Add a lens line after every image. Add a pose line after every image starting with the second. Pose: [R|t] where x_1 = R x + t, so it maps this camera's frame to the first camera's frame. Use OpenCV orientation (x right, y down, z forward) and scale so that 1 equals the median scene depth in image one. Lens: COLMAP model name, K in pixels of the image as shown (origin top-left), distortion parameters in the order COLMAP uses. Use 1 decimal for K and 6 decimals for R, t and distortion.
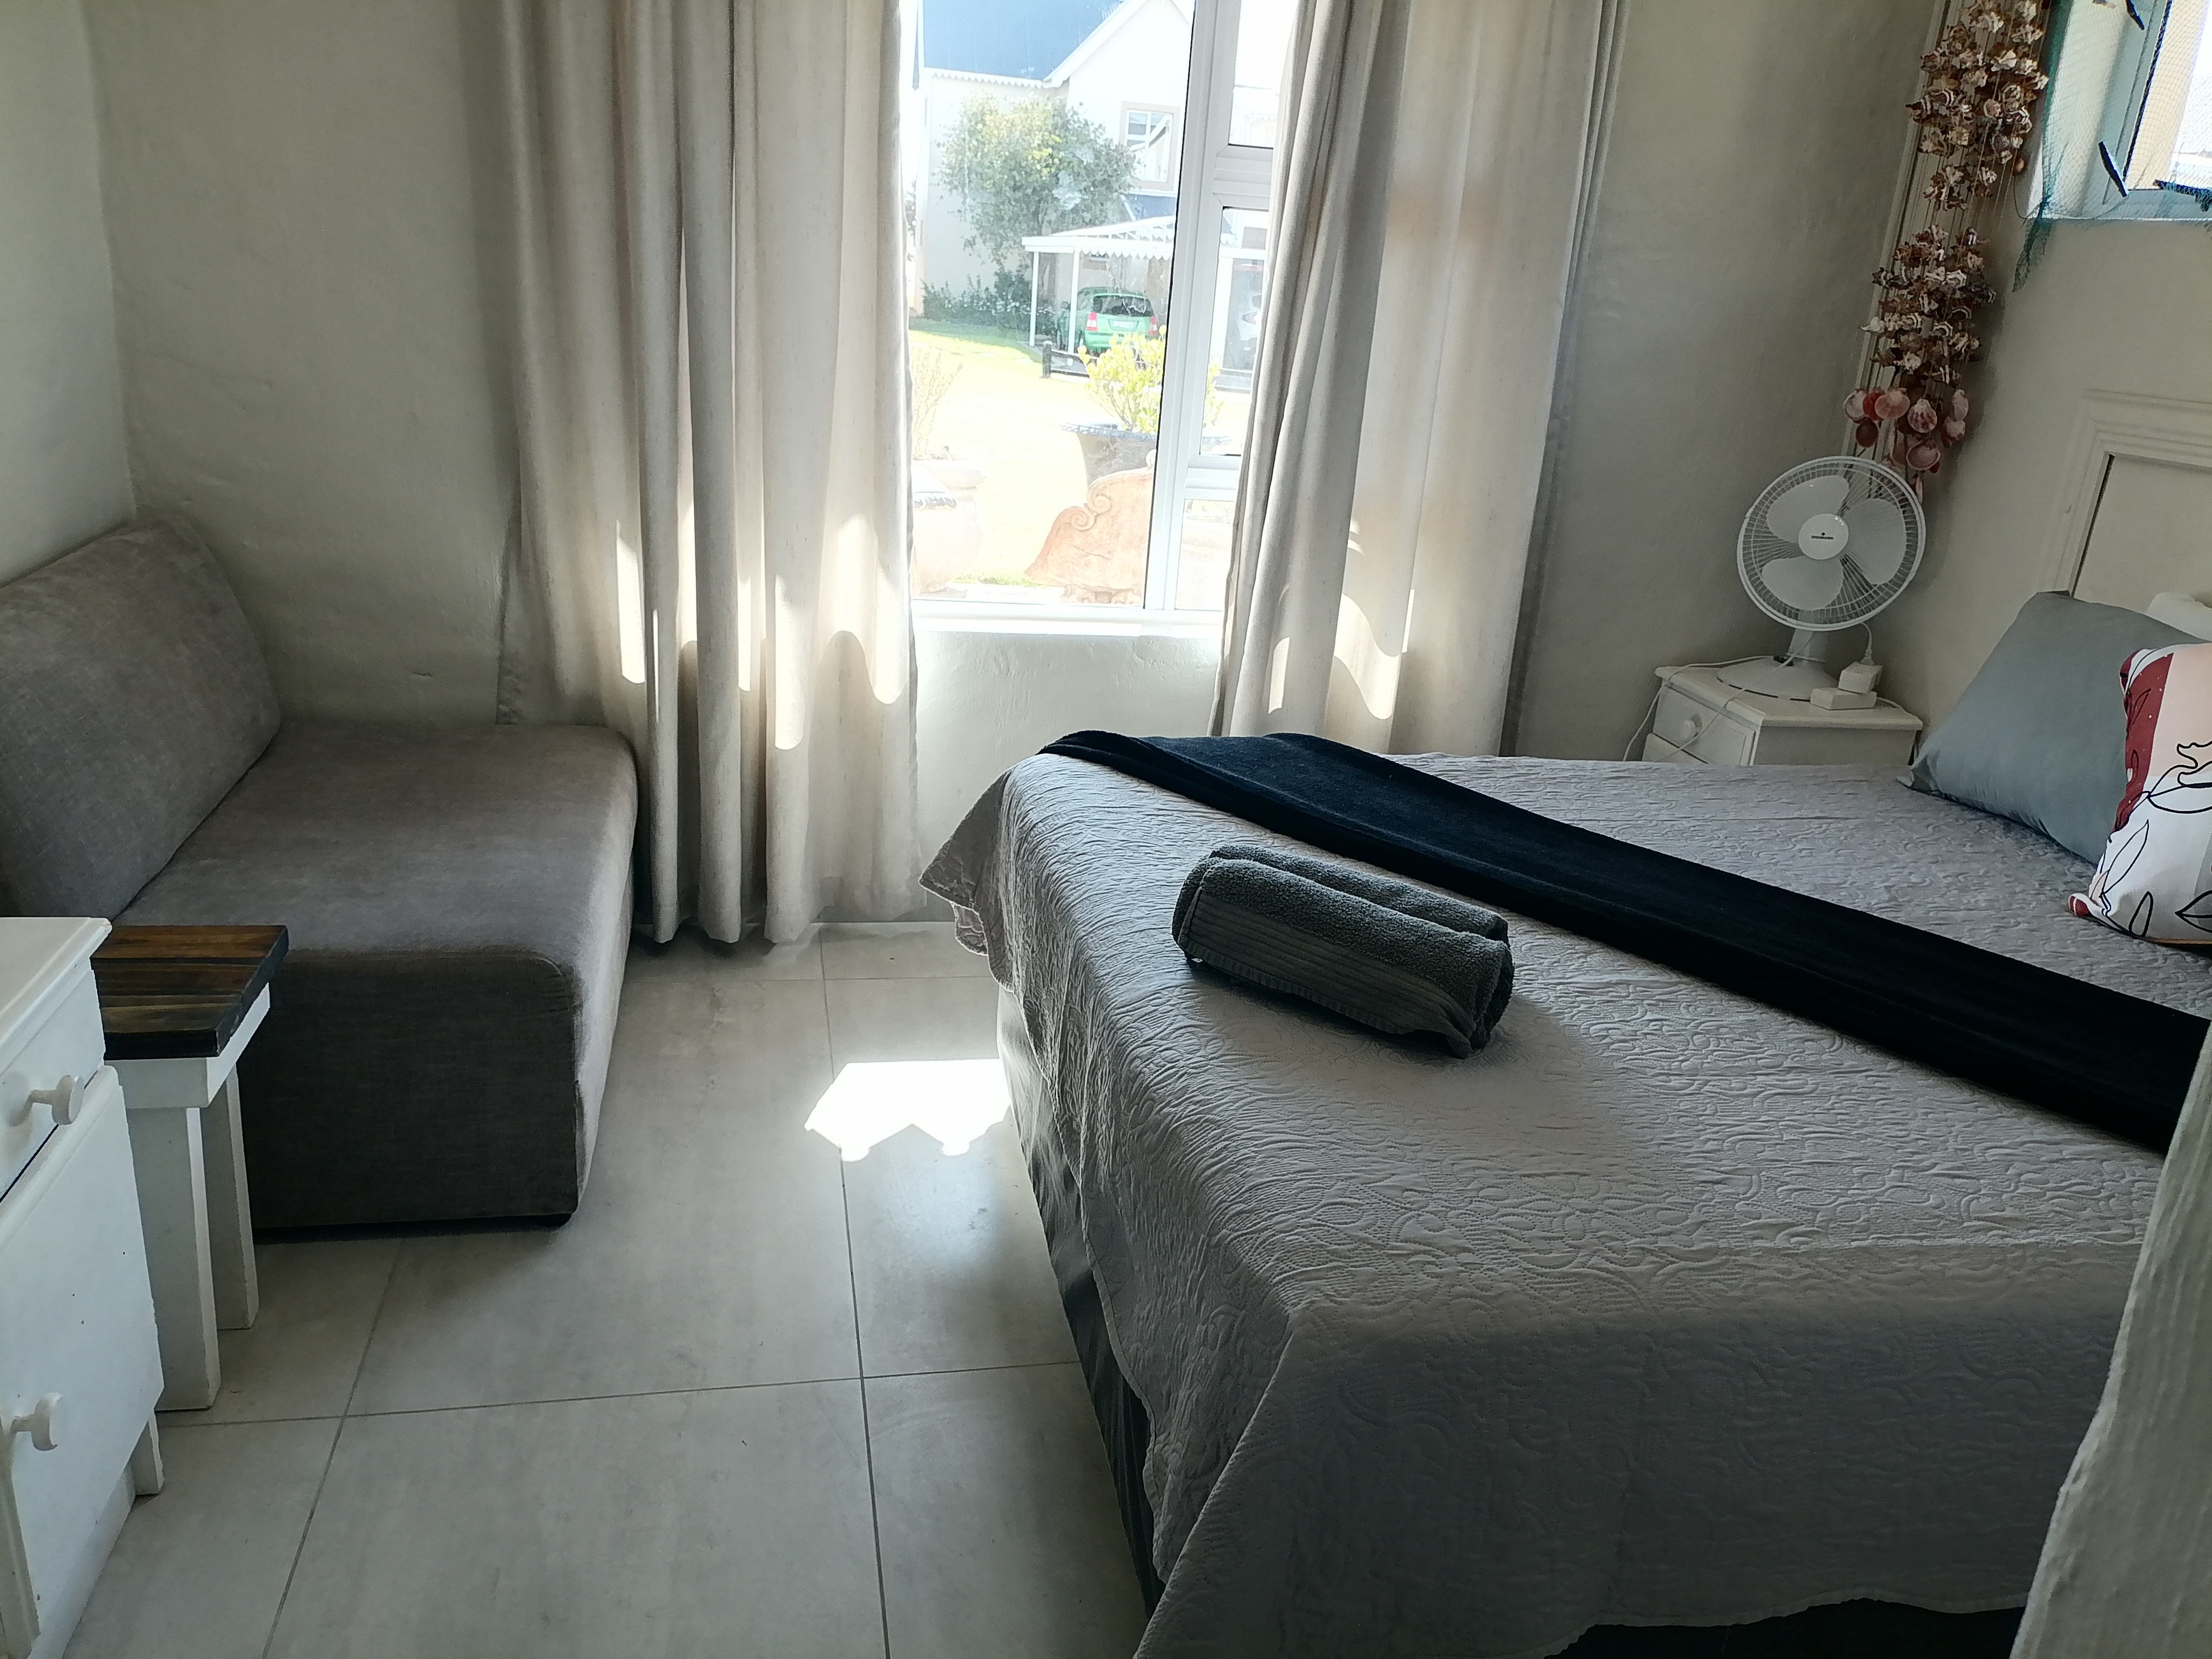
lens RADIAL K [[1667.6, 0, 1106.0], [0, 1667.6, 829.5], [0, 0, 1]] dist [0.087320, -0.123454]
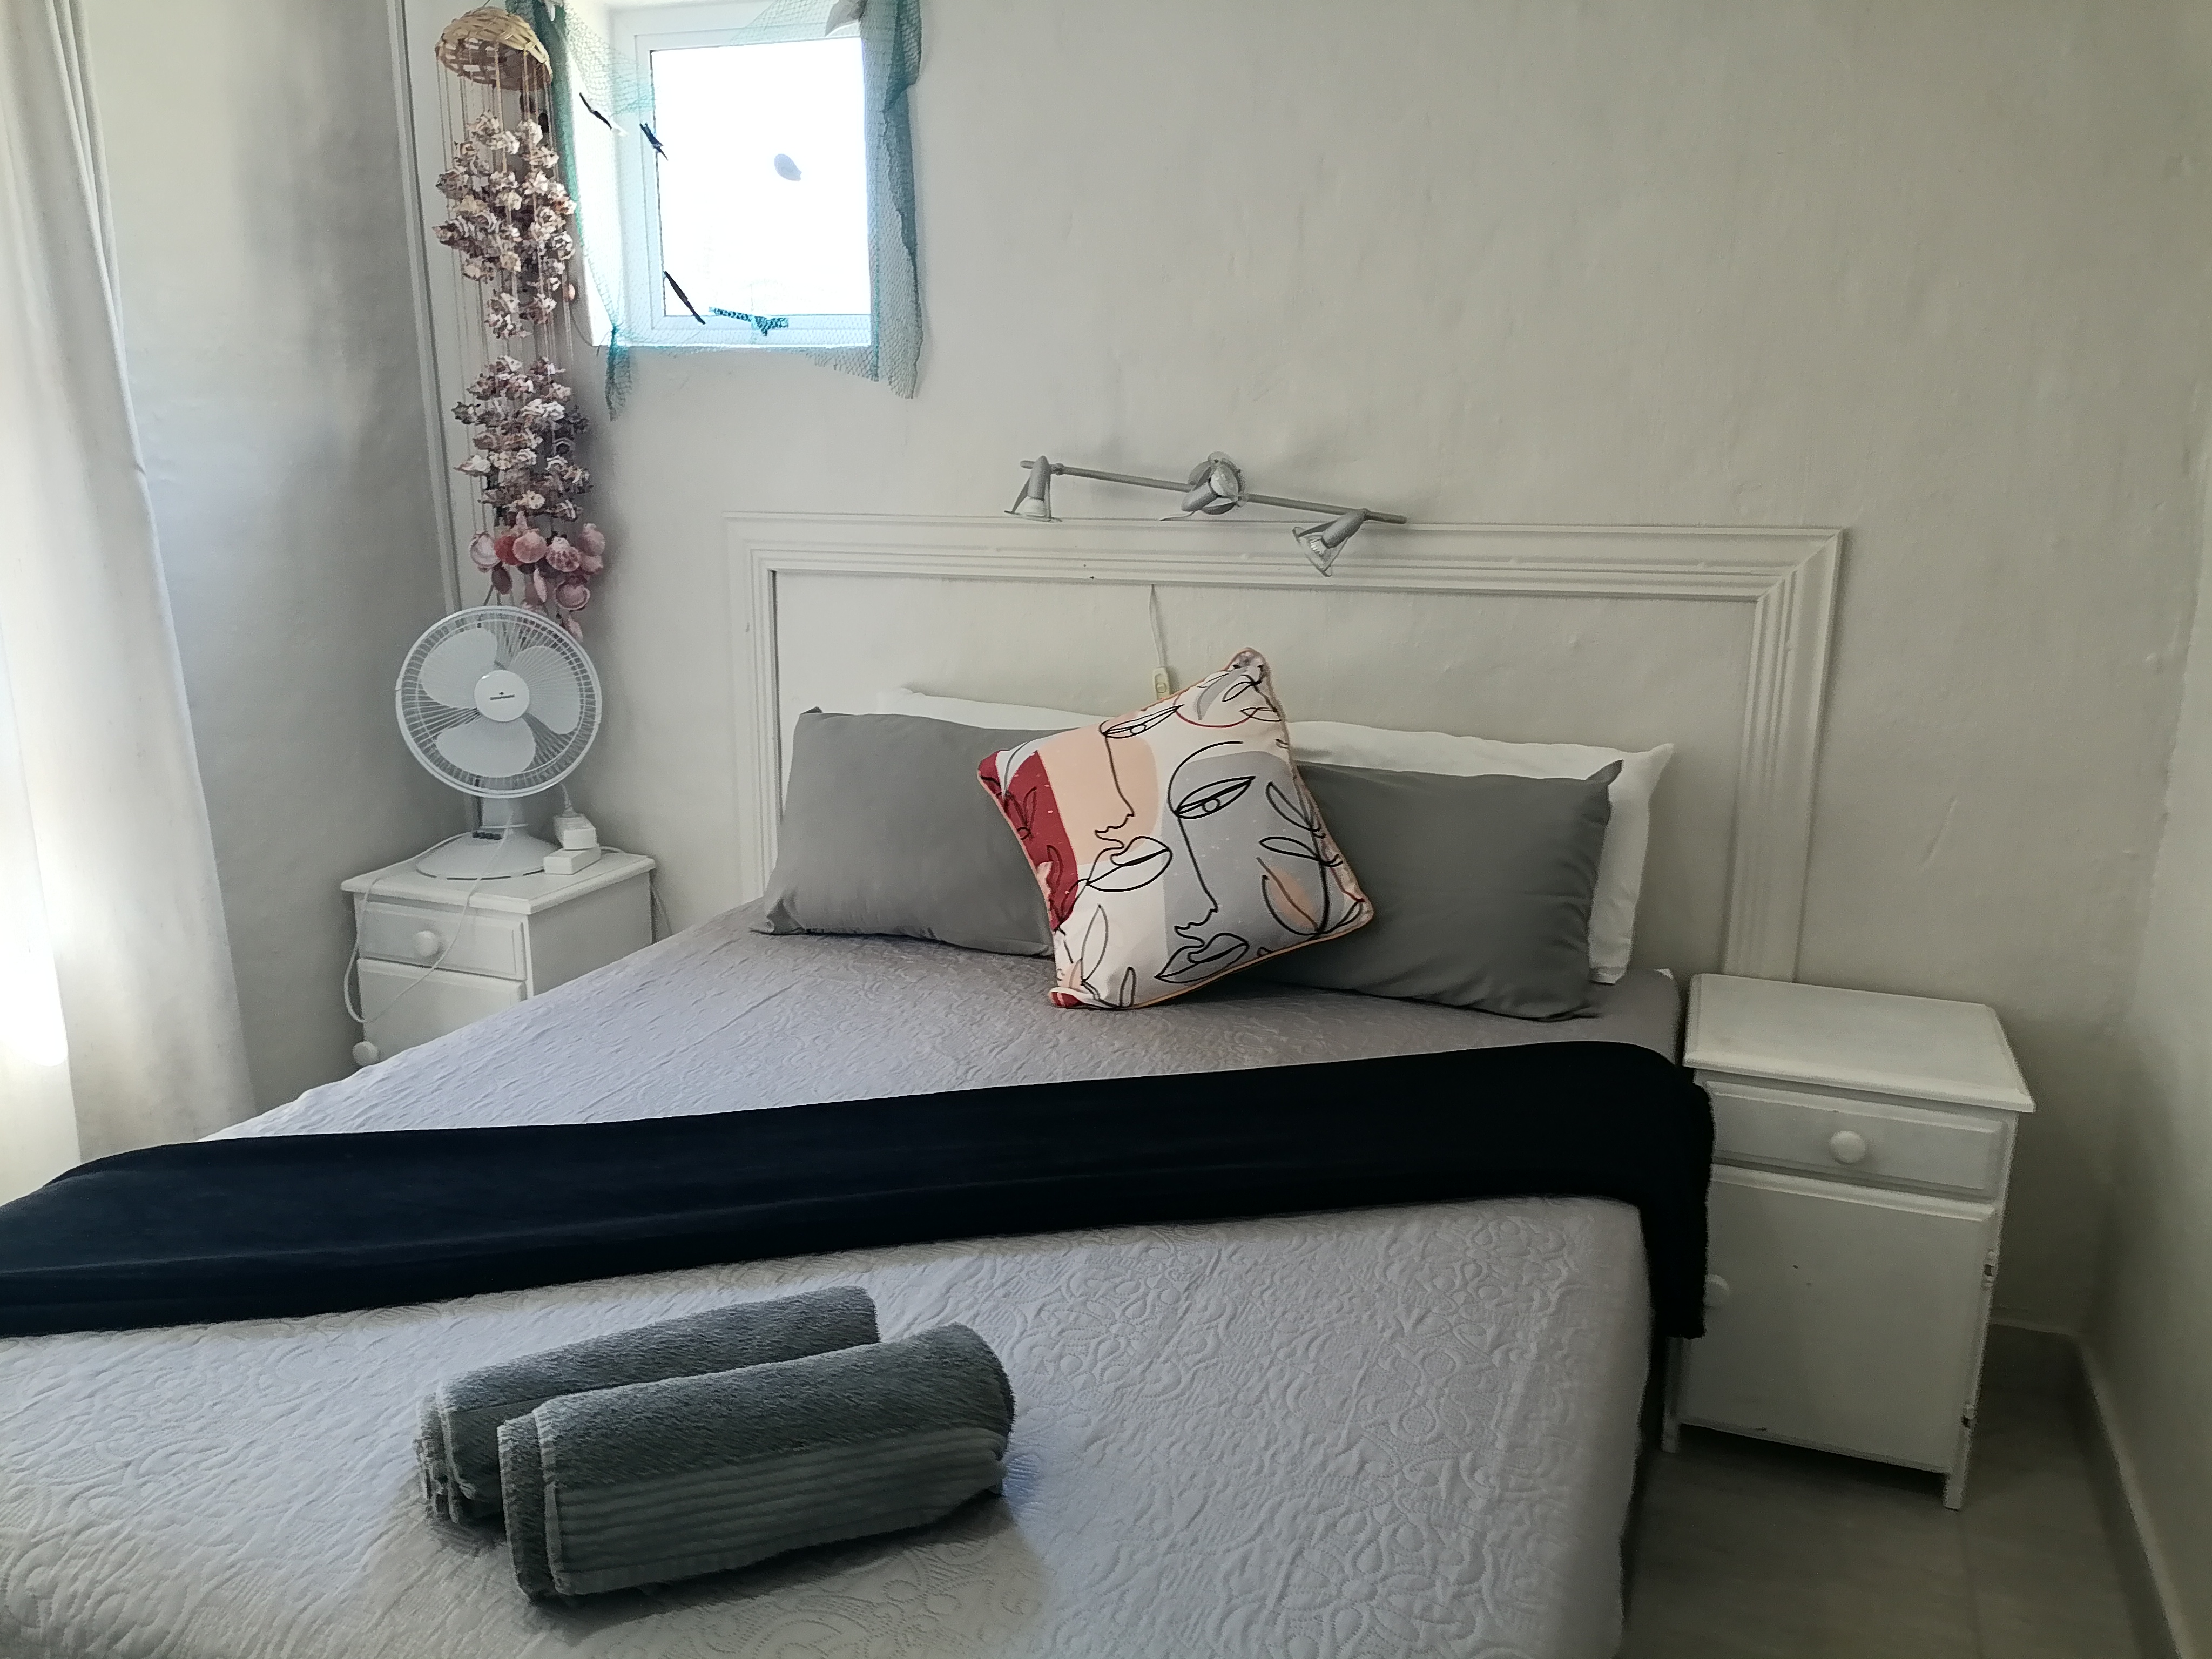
lens RADIAL K [[1667.6, 0, 1106.0], [0, 1667.6, 829.5], [0, 0, 1]] dist [0.087320, -0.123454]
pose [[0.530142, -0.266521, 0.804932, -0.160500], [0.304755, 0.945771, 0.112438, -0.118852], [-0.791248, 0.185699, 0.582616, 0.256309]]
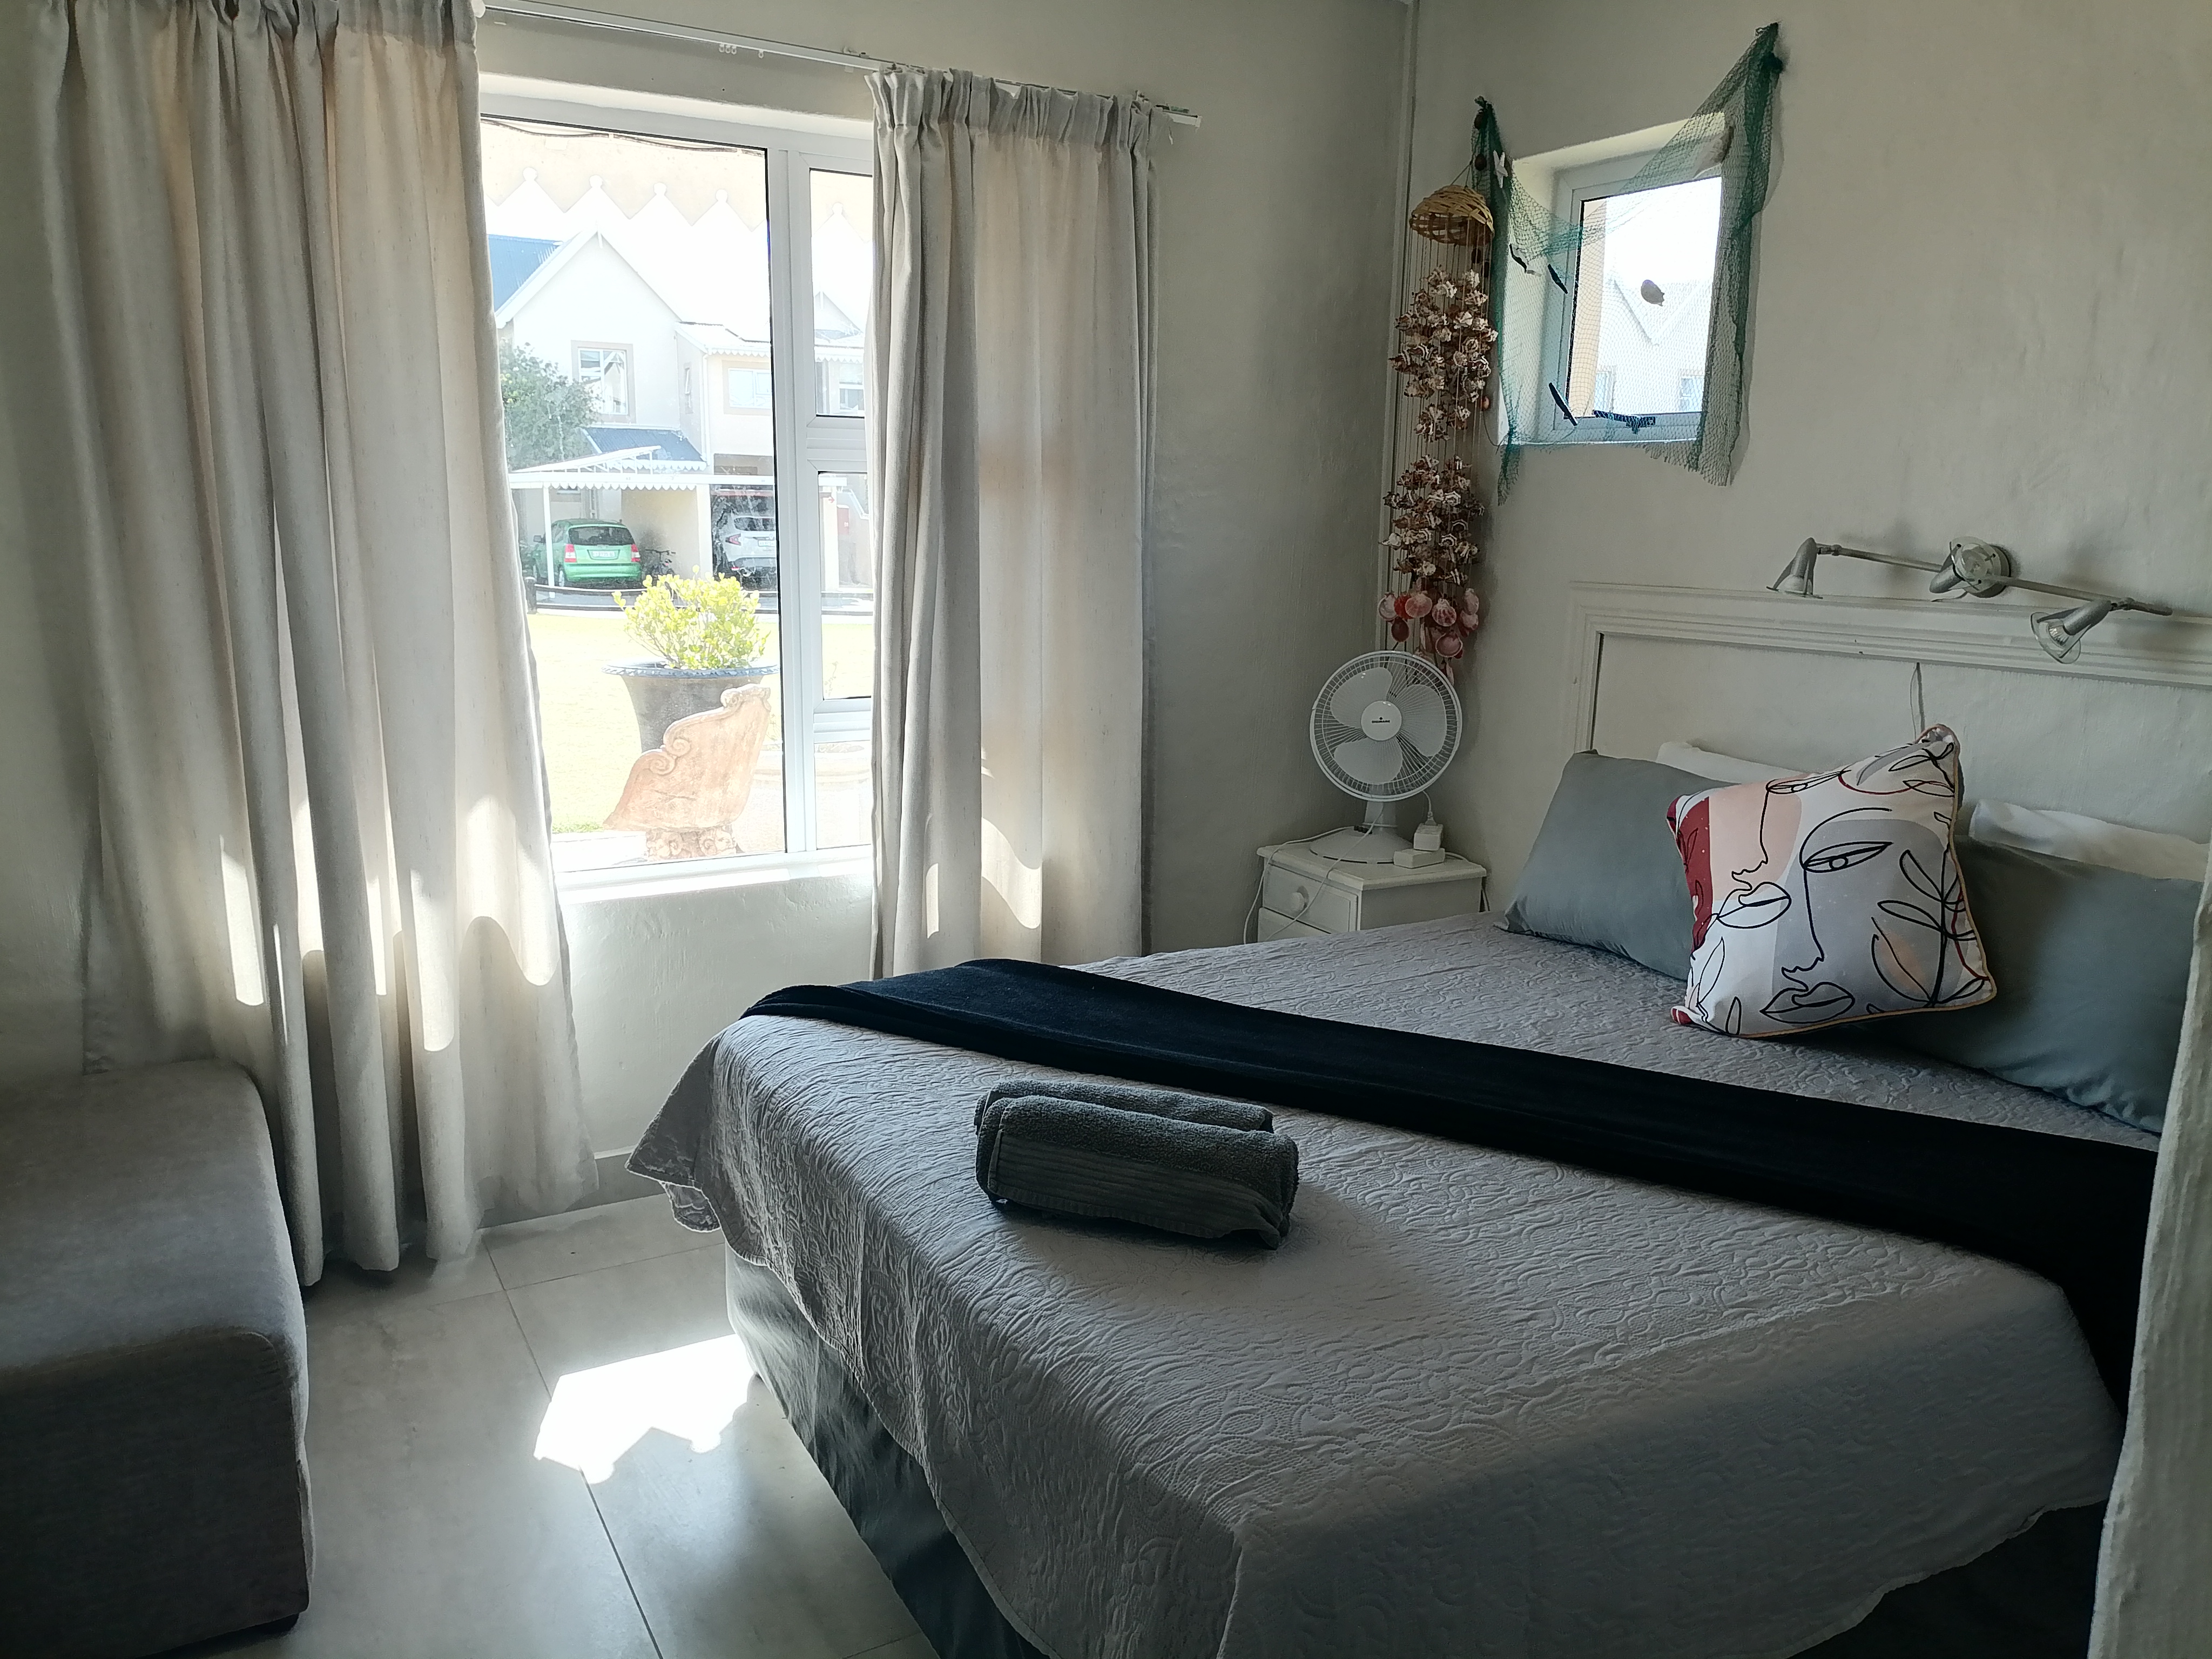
lens RADIAL K [[1660.8, 0, 1106.0], [0, 1660.8, 829.5], [0, 0, 1]] dist [0.079556, -0.092236]
pose [[0.951284, -0.120170, 0.283934, -0.090571], [0.152438, 0.983800, -0.094346, -0.024737], [-0.267997, 0.133032, 0.954191, -0.019734]]
